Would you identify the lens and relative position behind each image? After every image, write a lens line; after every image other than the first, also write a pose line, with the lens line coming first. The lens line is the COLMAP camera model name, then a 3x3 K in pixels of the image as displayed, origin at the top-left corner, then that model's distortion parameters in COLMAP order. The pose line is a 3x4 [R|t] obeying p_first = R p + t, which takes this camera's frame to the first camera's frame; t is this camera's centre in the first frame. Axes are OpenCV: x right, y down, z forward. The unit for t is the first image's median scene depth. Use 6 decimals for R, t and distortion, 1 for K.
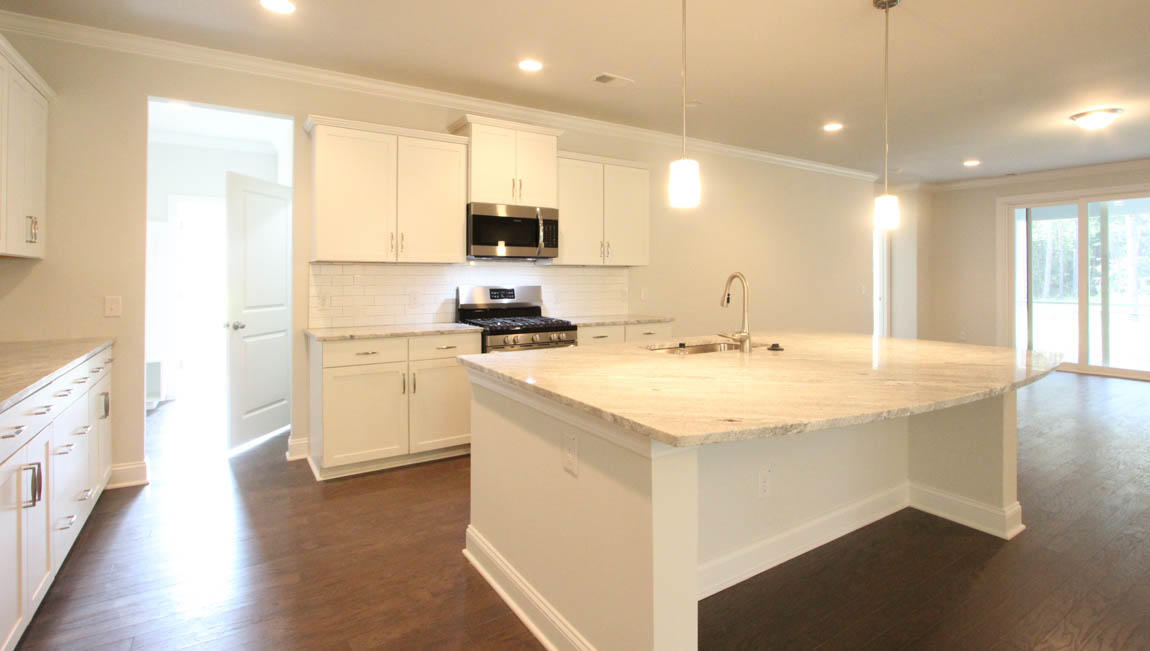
lens RADIAL K [[548.4, 0, 574.3], [0, 548.4, 272.2], [0, 0, 1]] dist [-0.012298, -0.000406]
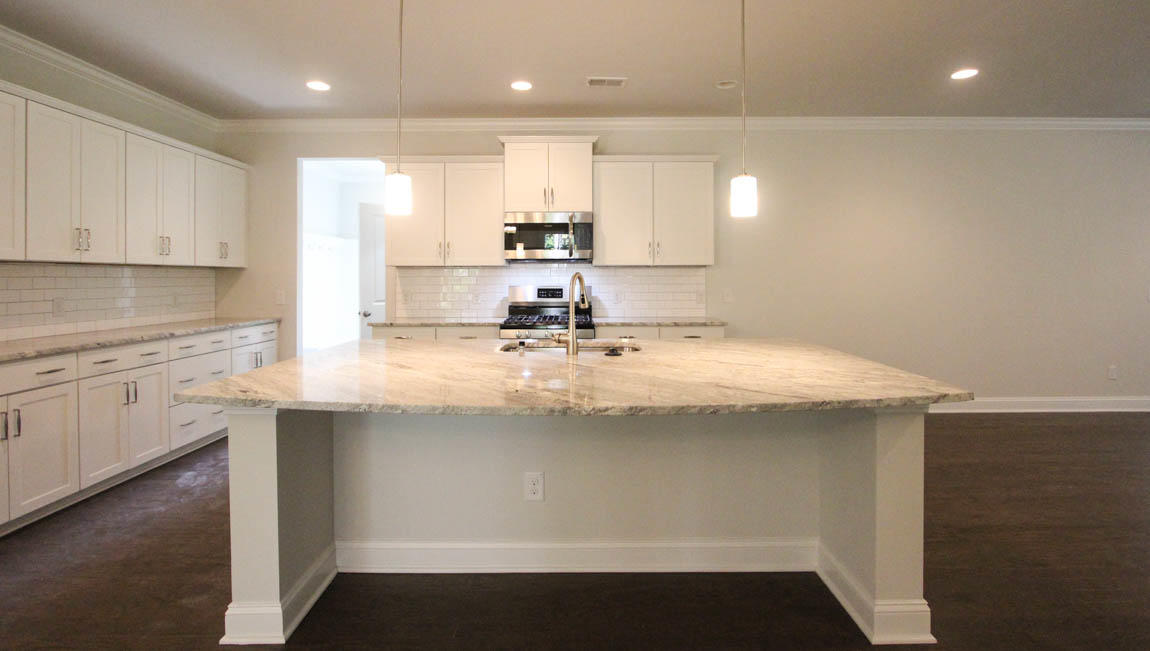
lens RADIAL K [[536.9, 0, 575.8], [0, 536.9, 280.7], [0, 0, 1]] dist [-0.019232, 0.000066]
pose [[0.844159, -0.002609, -0.536087, 0.503346], [0.008119, 0.999936, 0.007919, 0.006877], [0.536032, -0.011038, 0.844125, 0.128630]]
